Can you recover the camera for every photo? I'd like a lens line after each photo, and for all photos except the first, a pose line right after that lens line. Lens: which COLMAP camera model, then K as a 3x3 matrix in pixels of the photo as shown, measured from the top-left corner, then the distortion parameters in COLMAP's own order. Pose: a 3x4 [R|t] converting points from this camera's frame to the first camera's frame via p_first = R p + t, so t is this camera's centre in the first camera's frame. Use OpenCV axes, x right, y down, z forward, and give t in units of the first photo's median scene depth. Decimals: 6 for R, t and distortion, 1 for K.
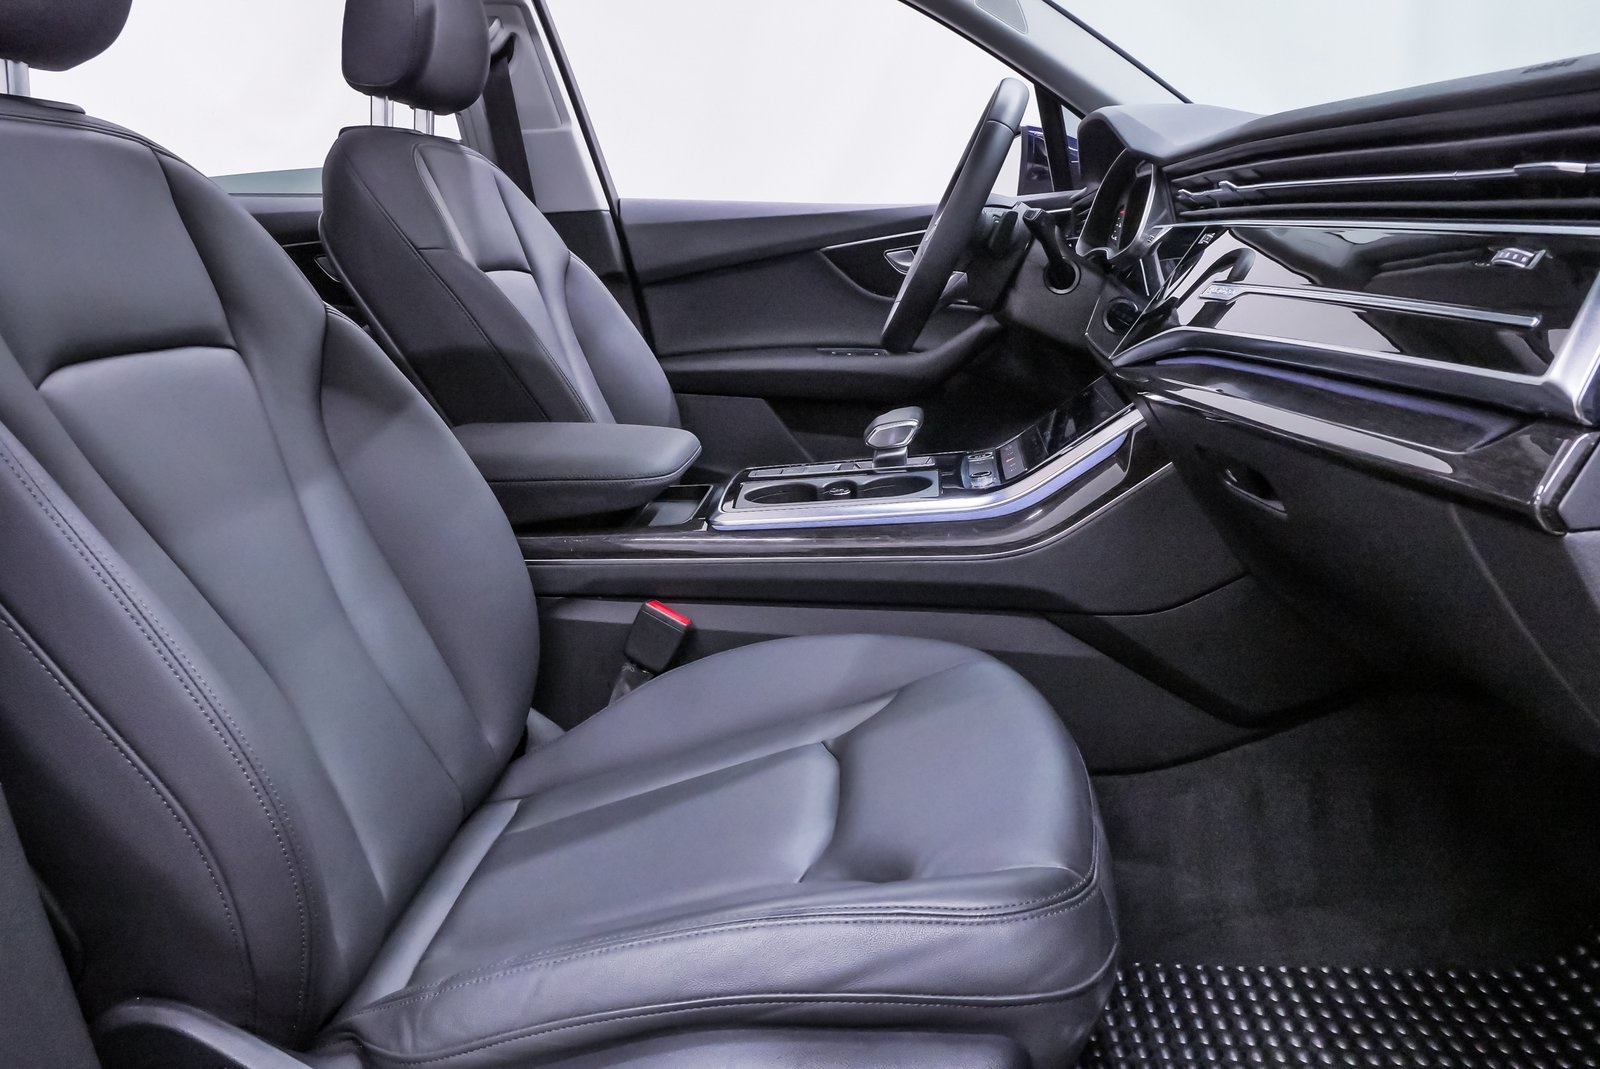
lens RADIAL K [[1140.0, 0, 806.7], [0, 1140.0, 538.8], [0, 0, 1]] dist [-0.045393, 0.015023]
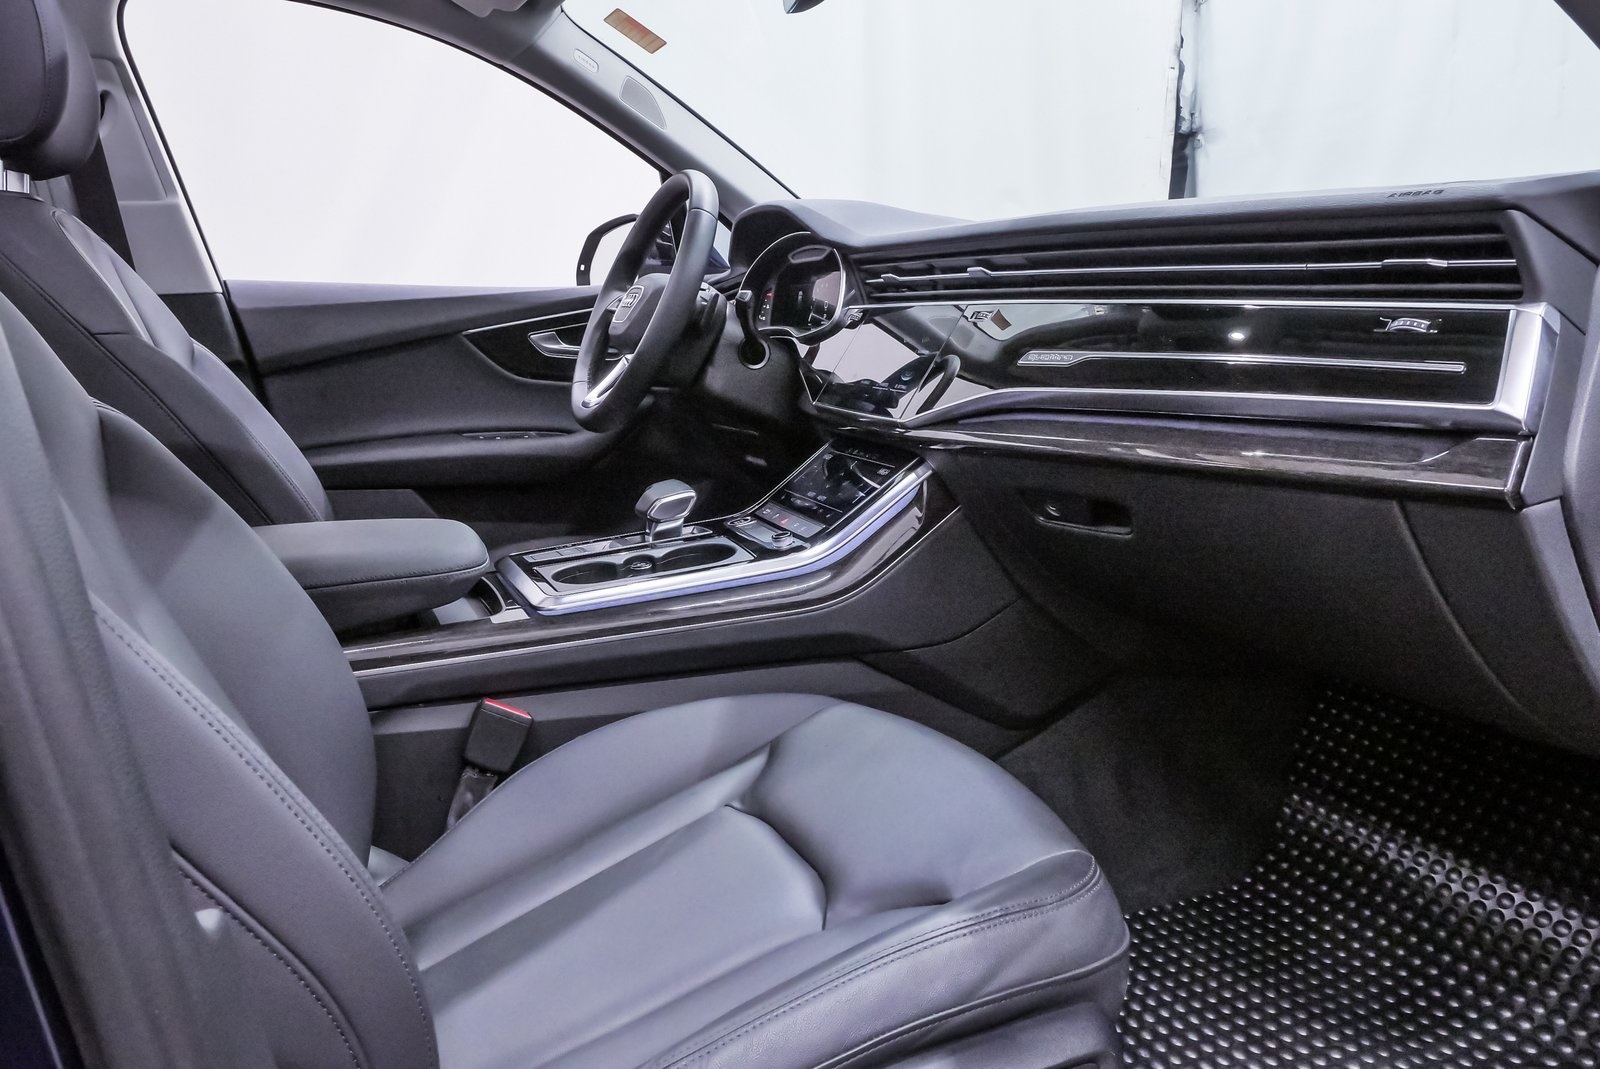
lens RADIAL K [[1140.0, 0, 796.7], [0, 1140.0, 545.2], [0, 0, 1]] dist [-0.045393, 0.015023]
pose [[0.892728, -0.090448, 0.441425, -0.306120], [0.119173, 0.992157, -0.037719, -0.005611], [-0.434552, 0.086278, 0.896505, 0.036017]]
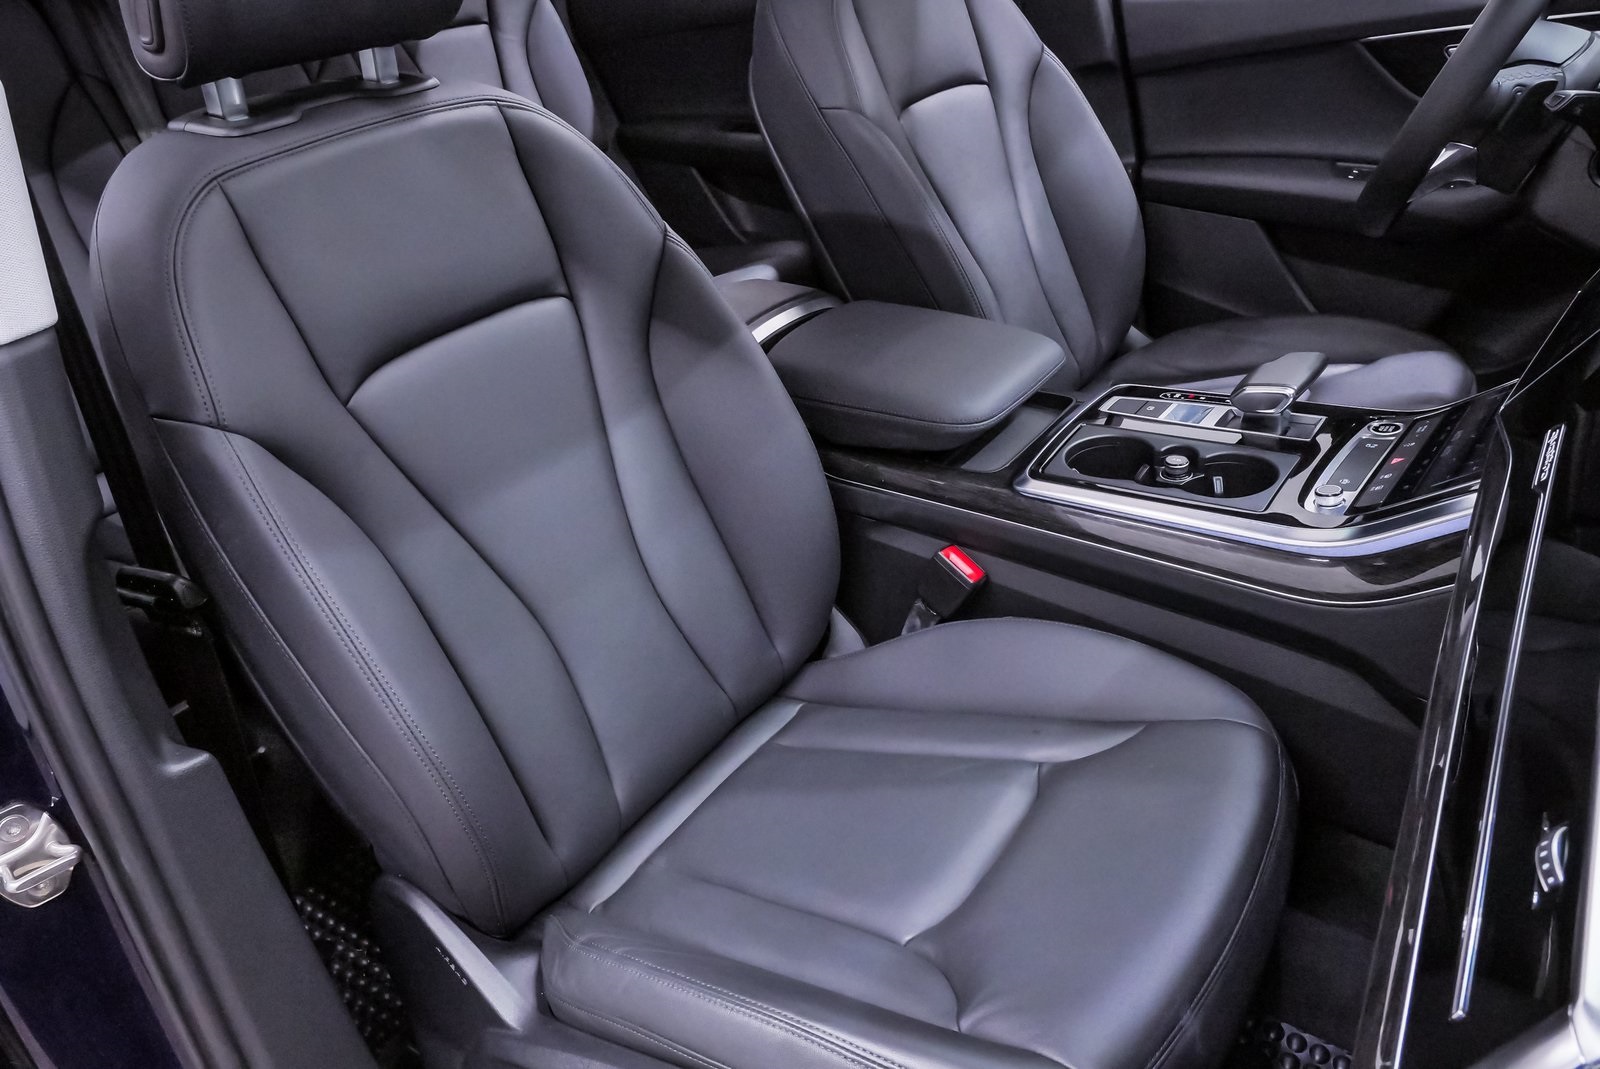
lens RADIAL K [[1140.0, 0, 812.8], [0, 1140.0, 519.5], [0, 0, 1]] dist [-0.045393, 0.015023]
pose [[0.857600, 0.216629, -0.466469, 0.215639], [-0.071454, 0.948358, 0.309050, -0.262315], [0.509329, -0.231710, 0.828791, 0.124696]]
